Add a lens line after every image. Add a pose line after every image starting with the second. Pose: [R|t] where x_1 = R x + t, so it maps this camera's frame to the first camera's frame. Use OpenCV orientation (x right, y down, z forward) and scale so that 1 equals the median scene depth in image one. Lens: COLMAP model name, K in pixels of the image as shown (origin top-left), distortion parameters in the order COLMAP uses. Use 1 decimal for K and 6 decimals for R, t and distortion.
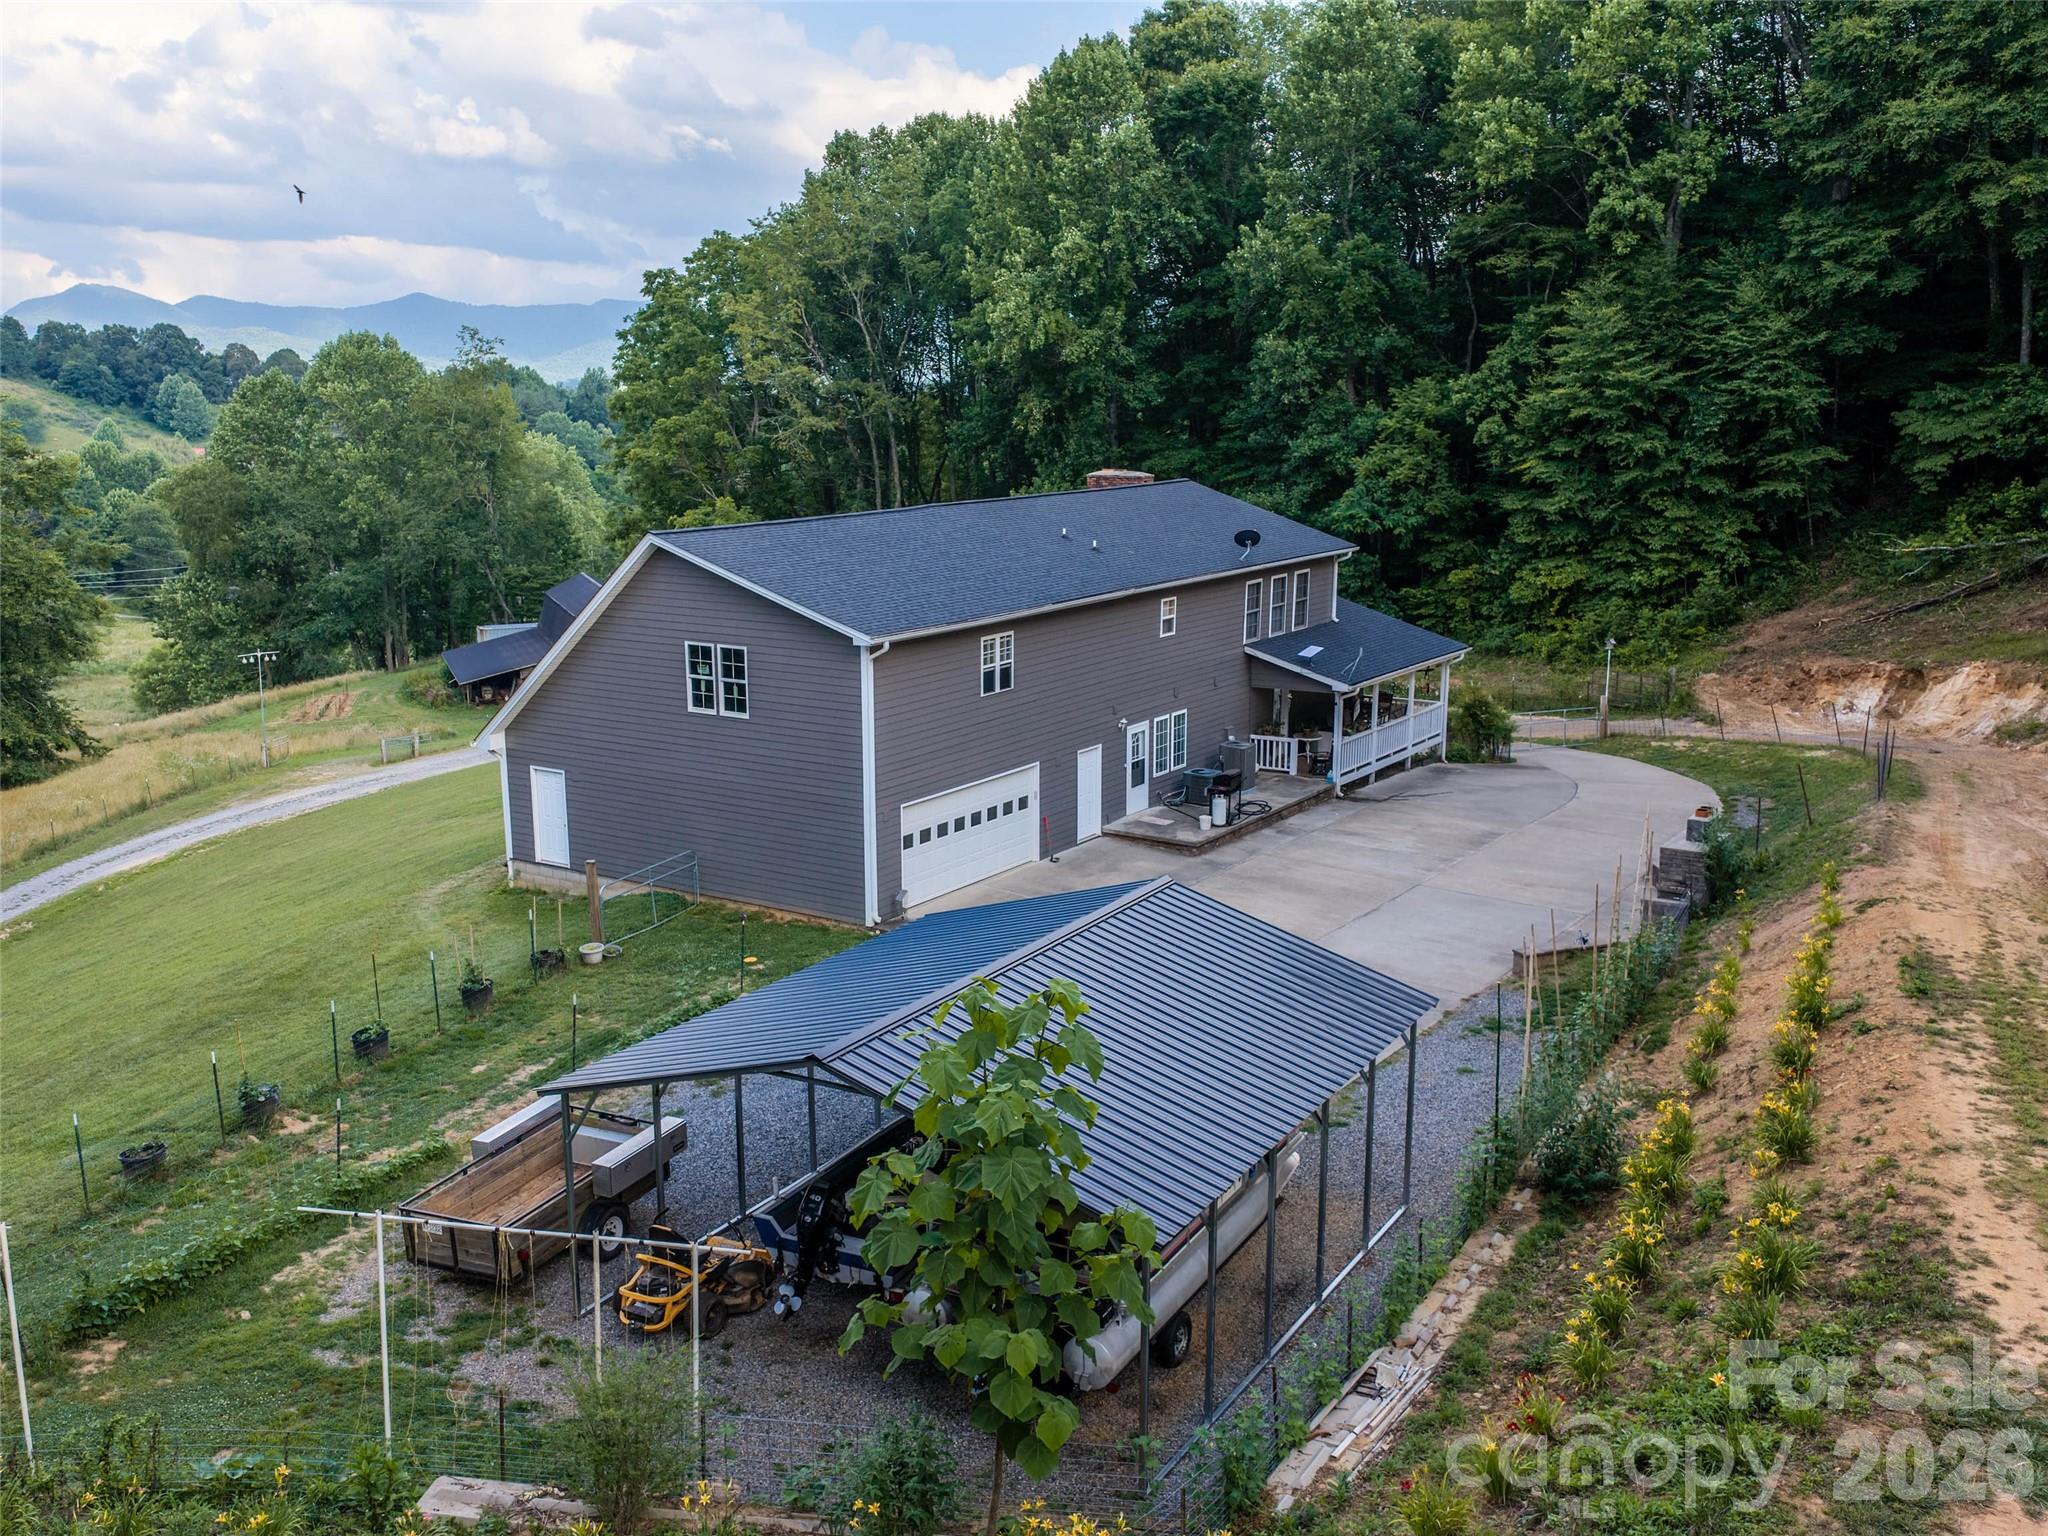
lens RADIAL K [[1903.3, 0, 1034.6], [0, 1903.3, 774.6], [0, 0, 1]] dist [0.021419, -0.033613]
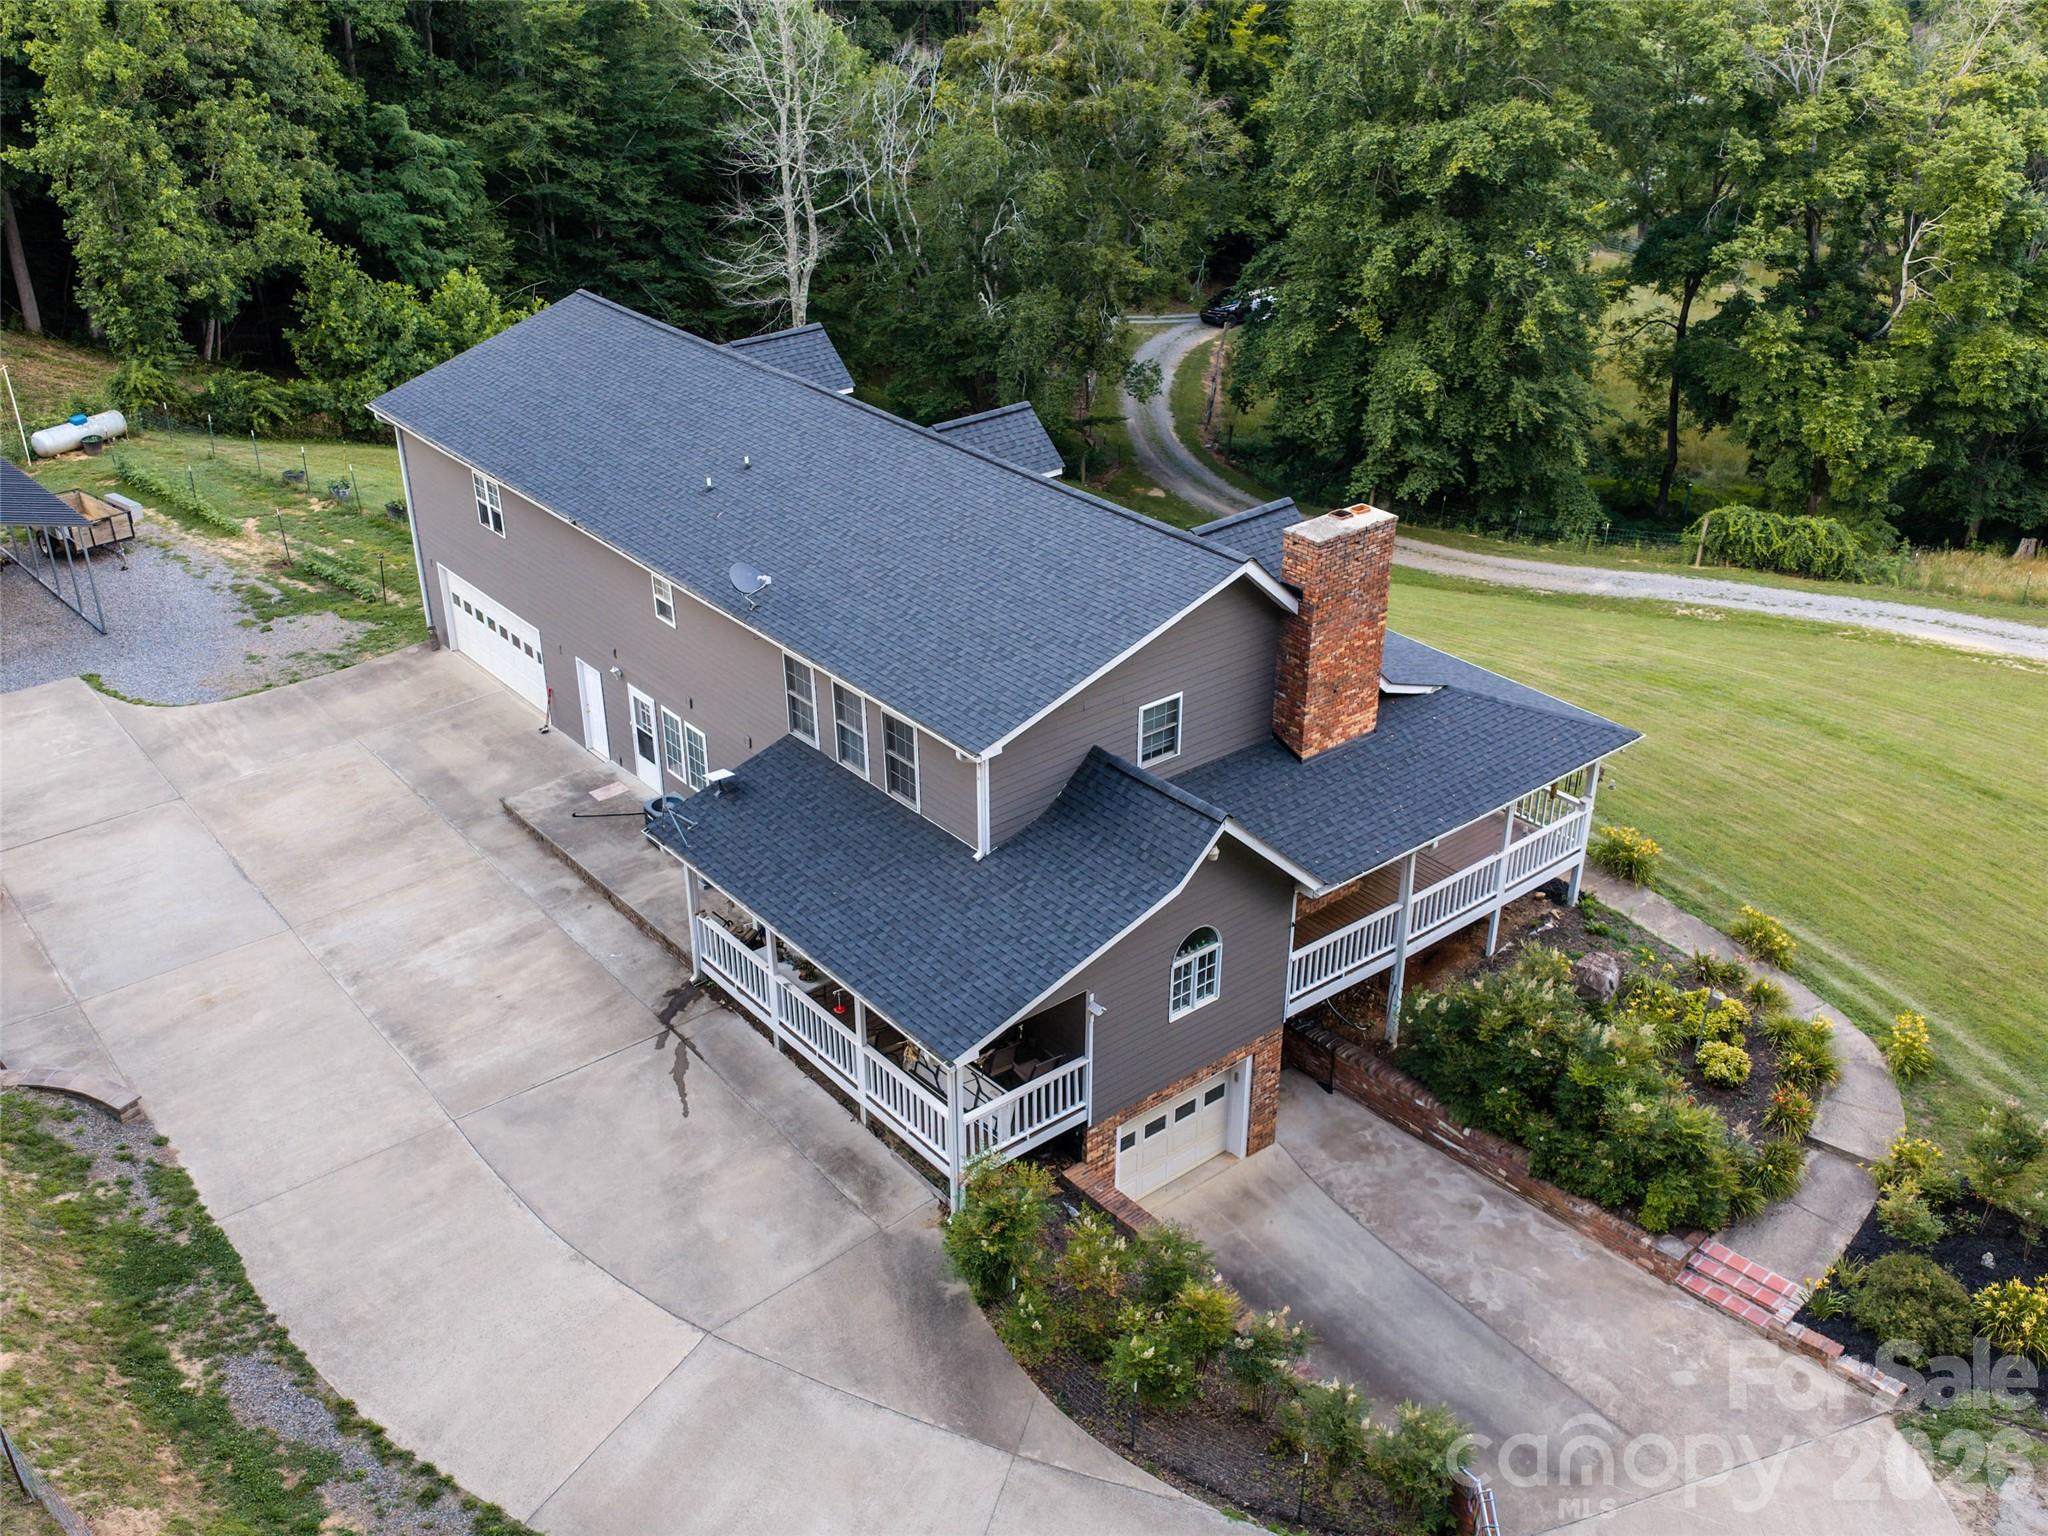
lens RADIAL K [[1903.3, 0, 1034.6], [0, 1903.3, 774.6], [0, 0, 1]] dist [0.021419, -0.033613]
pose [[-0.298880, 0.448908, -0.842112, 0.418516], [-0.200540, 0.833197, 0.515331, -0.267266], [0.932981, 0.322899, -0.159002, 0.757609]]
